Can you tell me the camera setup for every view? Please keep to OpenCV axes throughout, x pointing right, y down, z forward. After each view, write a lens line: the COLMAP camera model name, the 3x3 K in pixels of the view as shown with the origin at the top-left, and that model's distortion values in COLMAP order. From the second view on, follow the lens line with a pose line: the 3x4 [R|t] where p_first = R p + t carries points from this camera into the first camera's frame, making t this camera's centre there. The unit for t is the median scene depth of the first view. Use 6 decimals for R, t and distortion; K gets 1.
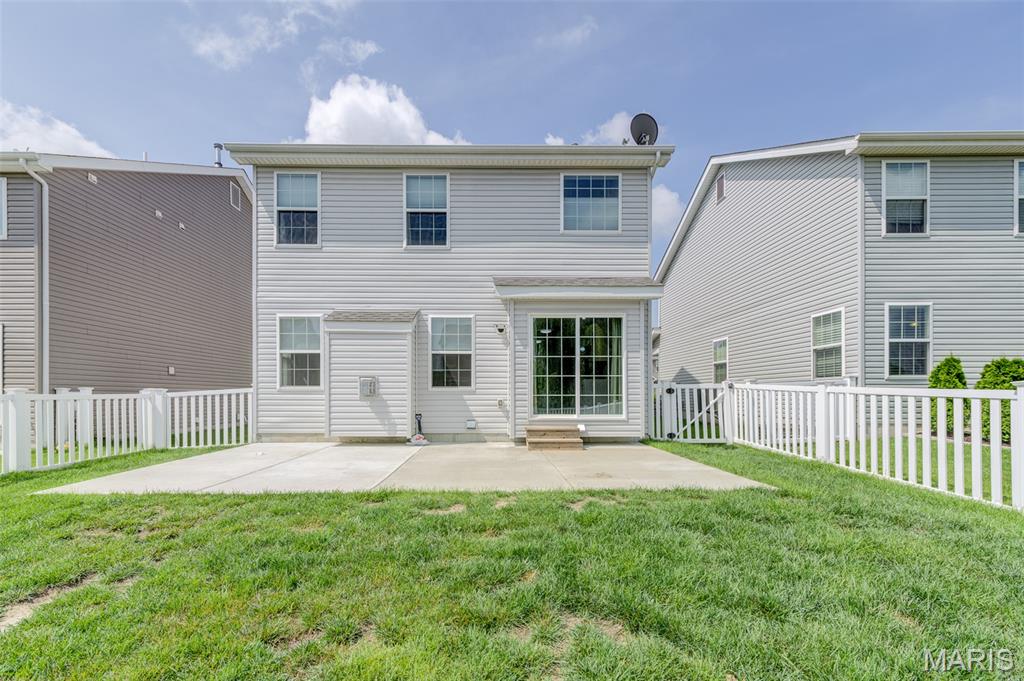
lens RADIAL K [[393.8, 0, 511.8], [0, 393.8, 381.5], [0, 0, 1]] dist [0.002022, 0.000243]
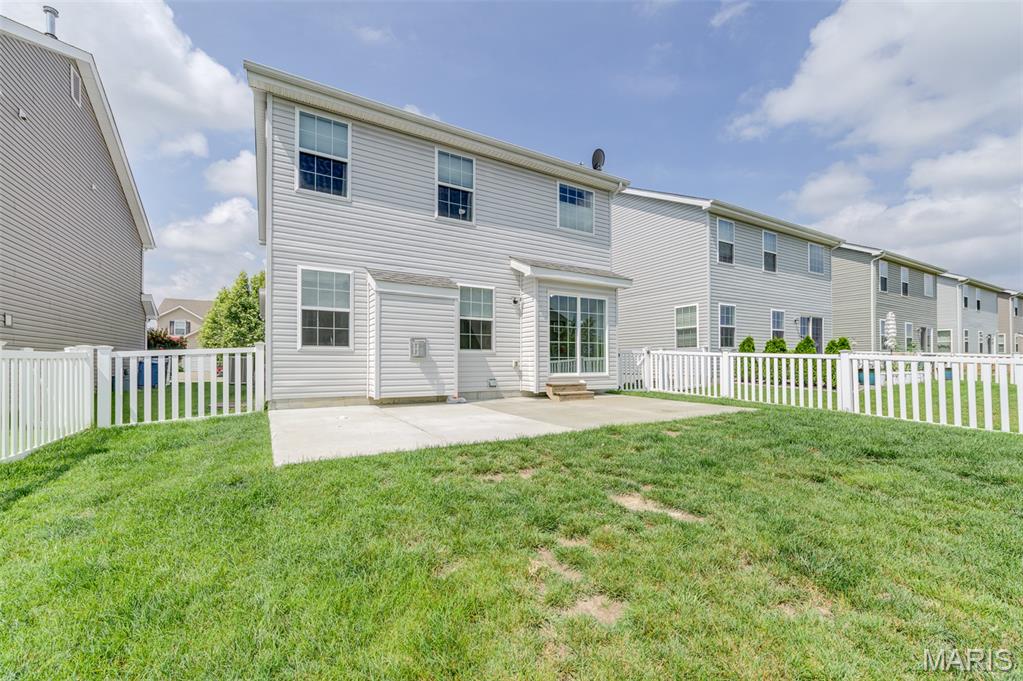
lens RADIAL K [[417.6, 0, 504.9], [0, 417.6, 339.2], [0, 0, 1]] dist [0.004524, 0.000105]
pose [[0.864472, 0.028330, 0.501882, -0.676219], [-0.013614, 0.999364, -0.032963, 0.022018], [-0.502496, 0.021663, 0.864308, -0.056554]]
